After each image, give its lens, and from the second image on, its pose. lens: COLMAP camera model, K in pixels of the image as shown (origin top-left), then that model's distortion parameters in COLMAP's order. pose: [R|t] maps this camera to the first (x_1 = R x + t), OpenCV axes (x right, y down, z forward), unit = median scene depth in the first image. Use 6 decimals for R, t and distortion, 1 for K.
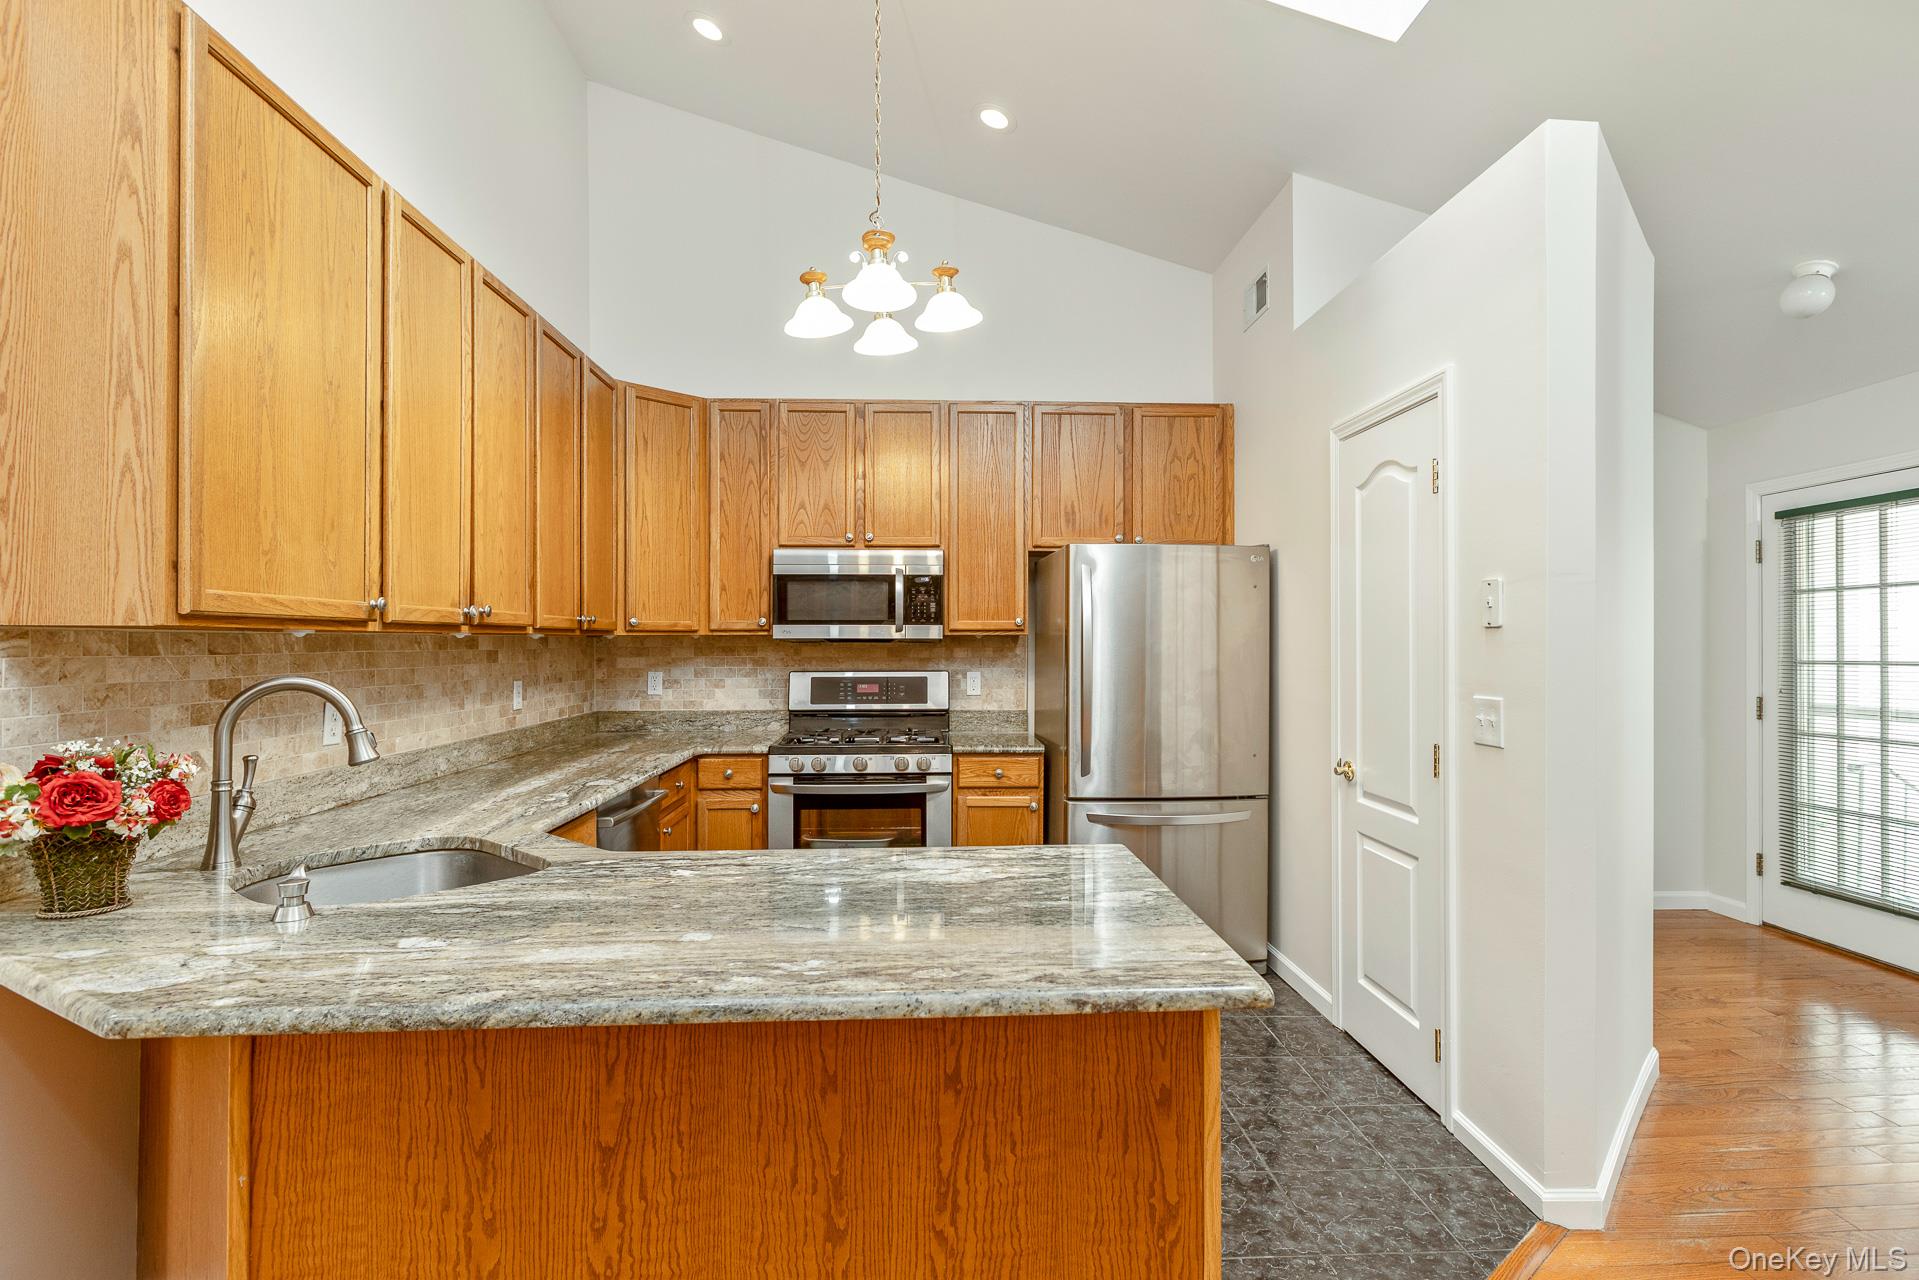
lens RADIAL K [[918.8, 0, 959.6], [0, 918.8, 640.2], [0, 0, 1]] dist [0.009008, -0.004124]
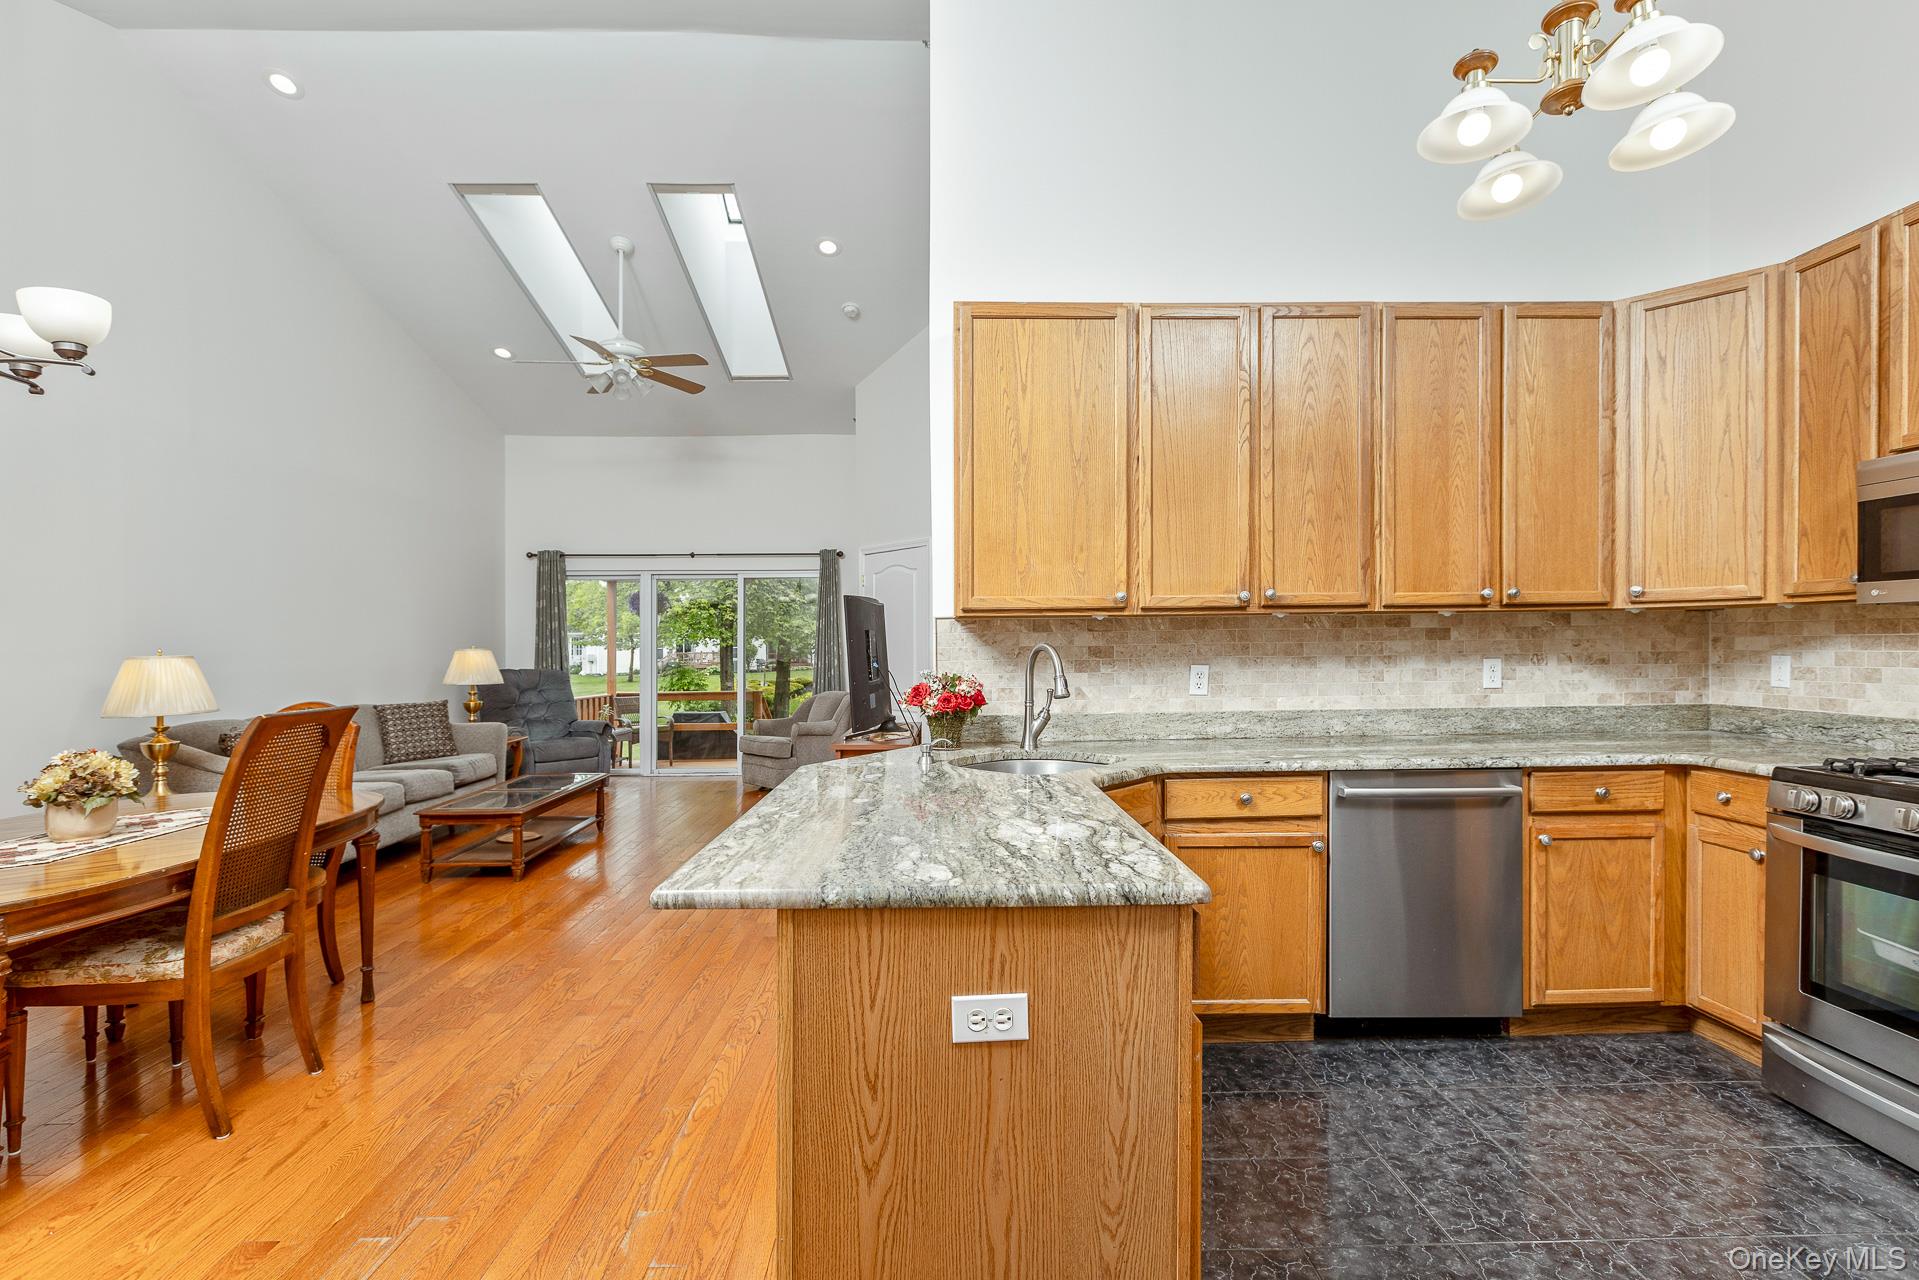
lens RADIAL K [[886.6, 0, 962.2], [0, 886.6, 636.1], [0, 0, 1]] dist [0.002902, -0.000560]
pose [[-0.013477, -0.005817, -0.999892, 0.677174], [0.013958, 0.999885, -0.006005, 0.025145], [0.999812, -0.014038, -0.013394, 0.645724]]
